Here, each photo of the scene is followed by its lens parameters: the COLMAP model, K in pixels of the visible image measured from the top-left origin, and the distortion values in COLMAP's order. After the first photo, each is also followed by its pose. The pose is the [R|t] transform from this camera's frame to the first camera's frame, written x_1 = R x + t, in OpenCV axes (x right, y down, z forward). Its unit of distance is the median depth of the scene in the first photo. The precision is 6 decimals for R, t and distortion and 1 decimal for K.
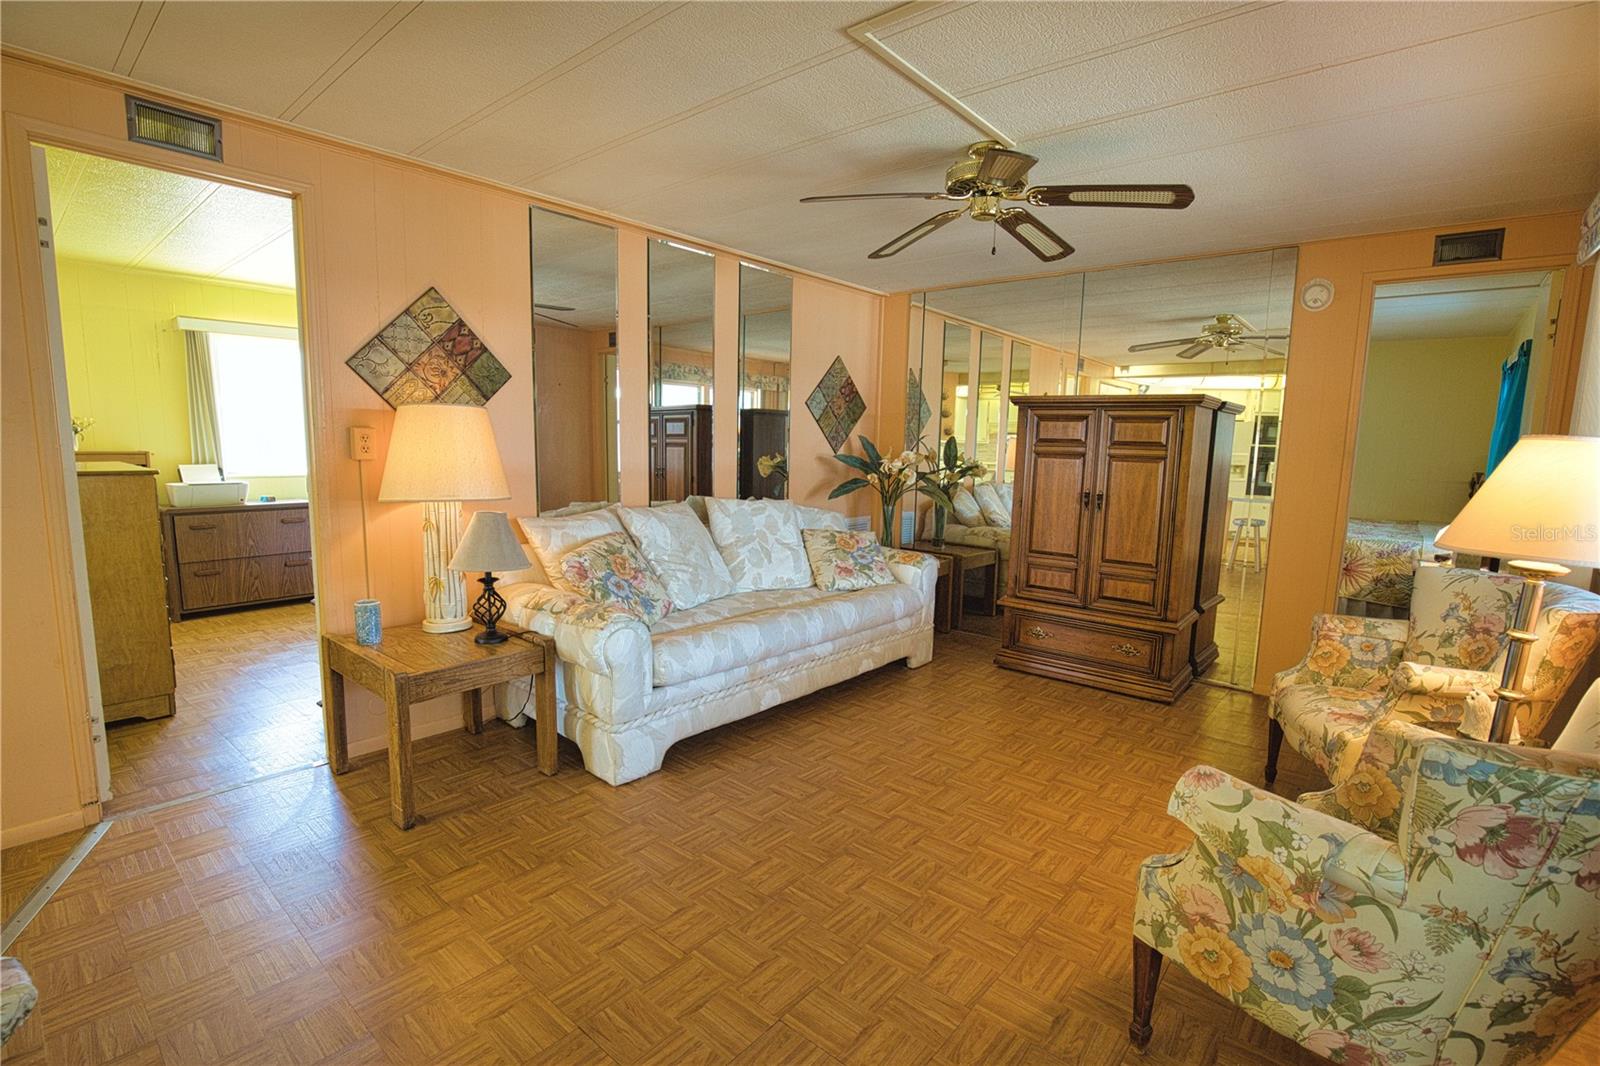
lens RADIAL K [[734.2, 0, 814.4], [0, 734.2, 538.9], [0, 0, 1]] dist [-0.025397, 0.000631]
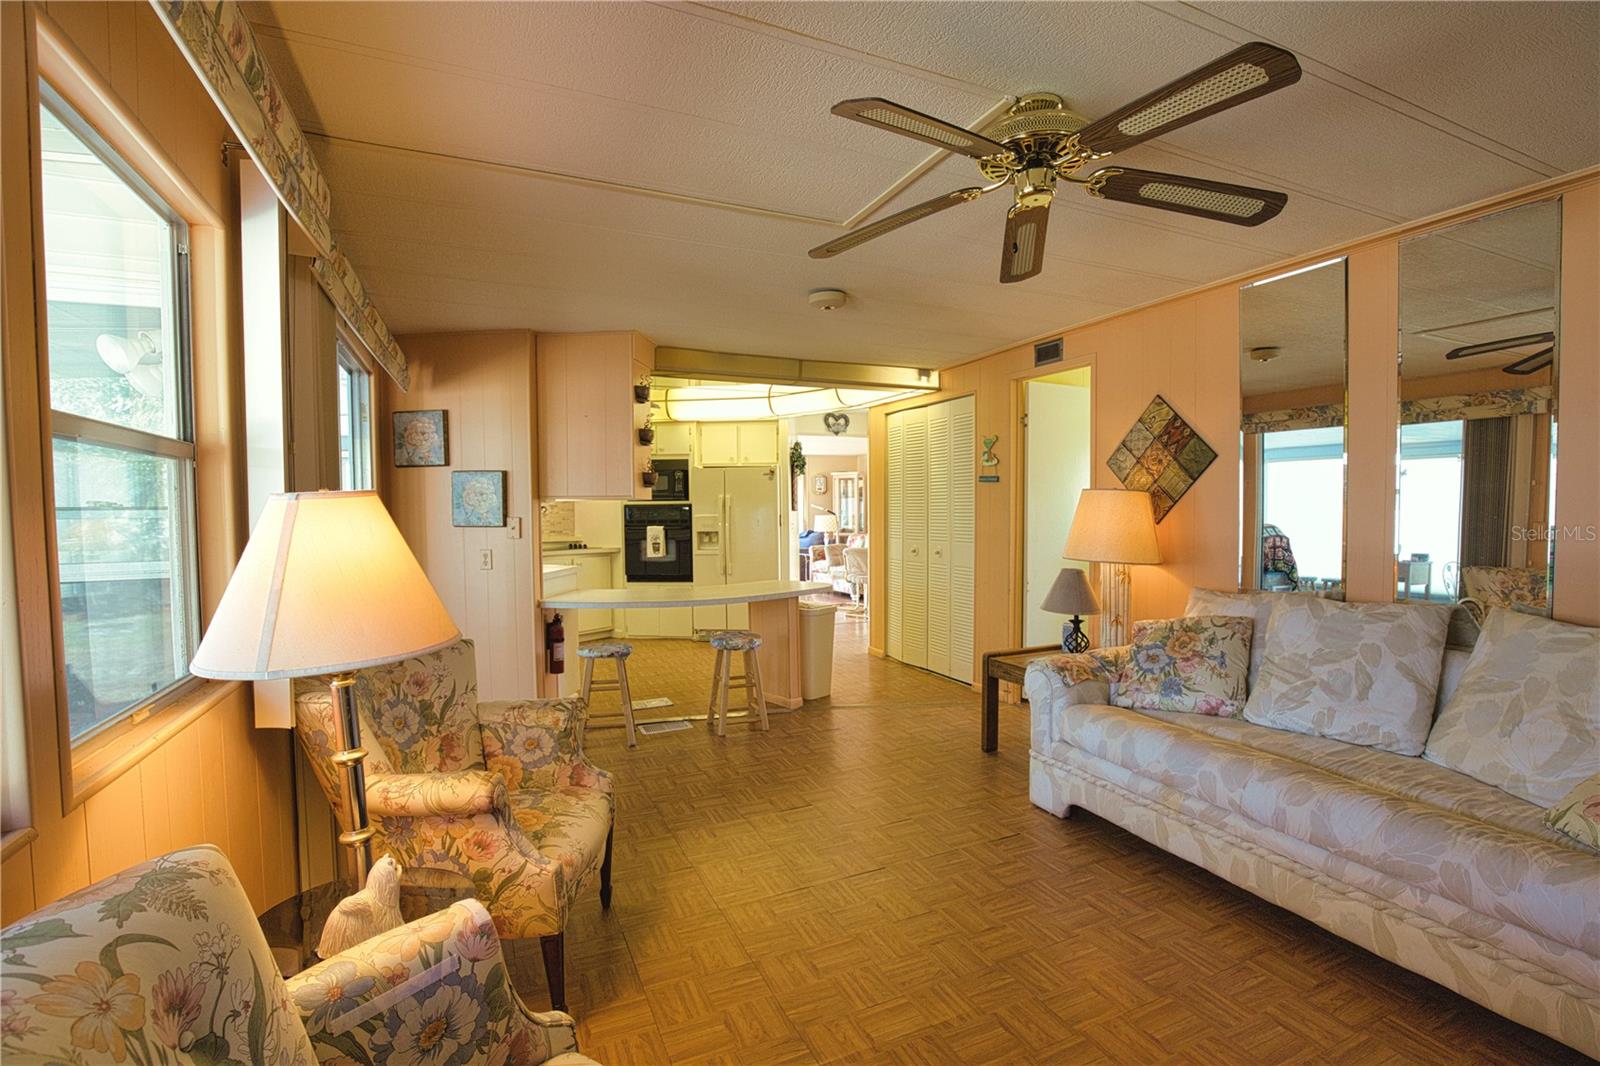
lens RADIAL K [[734.2, 0, 814.4], [0, 734.2, 538.9], [0, 0, 1]] dist [-0.025397, 0.000631]
pose [[-0.426503, 0.004698, -0.904474, 0.872050], [-0.132682, 0.988844, 0.067702, -0.106939], [0.894702, 0.148882, -0.421121, 1.040132]]
